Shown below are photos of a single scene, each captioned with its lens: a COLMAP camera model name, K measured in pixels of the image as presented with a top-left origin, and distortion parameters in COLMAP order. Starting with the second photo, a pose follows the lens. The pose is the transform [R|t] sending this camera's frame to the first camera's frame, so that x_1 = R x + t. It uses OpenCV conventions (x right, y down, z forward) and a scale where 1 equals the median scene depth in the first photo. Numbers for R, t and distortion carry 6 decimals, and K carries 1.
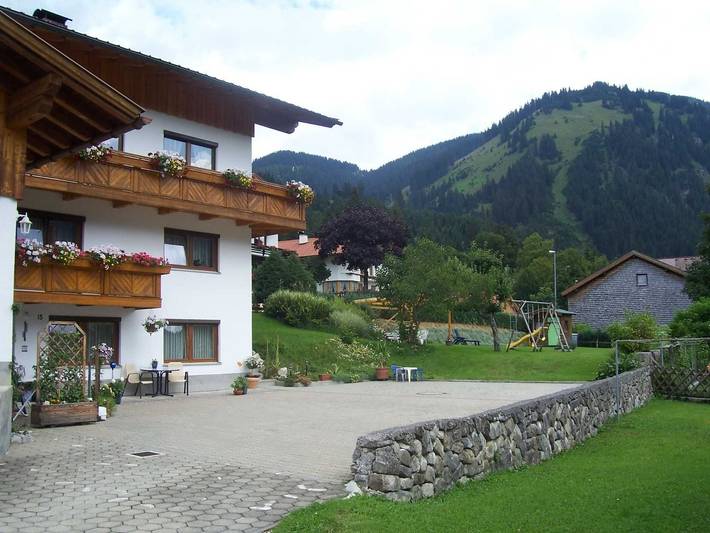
lens RADIAL K [[736.1, 0, 355.0], [0, 736.1, 266.5], [0, 0, 1]] dist [-0.175188, 0.140048]
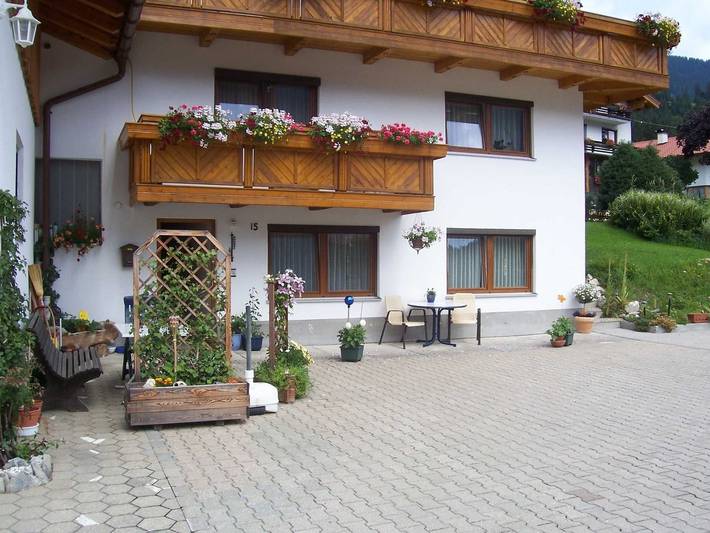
lens RADIAL K [[736.1, 0, 355.0], [0, 736.1, 266.5], [0, 0, 1]] dist [-0.175188, 0.140048]
pose [[0.889415, 0.016656, -0.456796, -0.029409], [0.036900, 0.993458, 0.108070, 0.031449], [0.455608, -0.112975, 0.882982, 0.367672]]
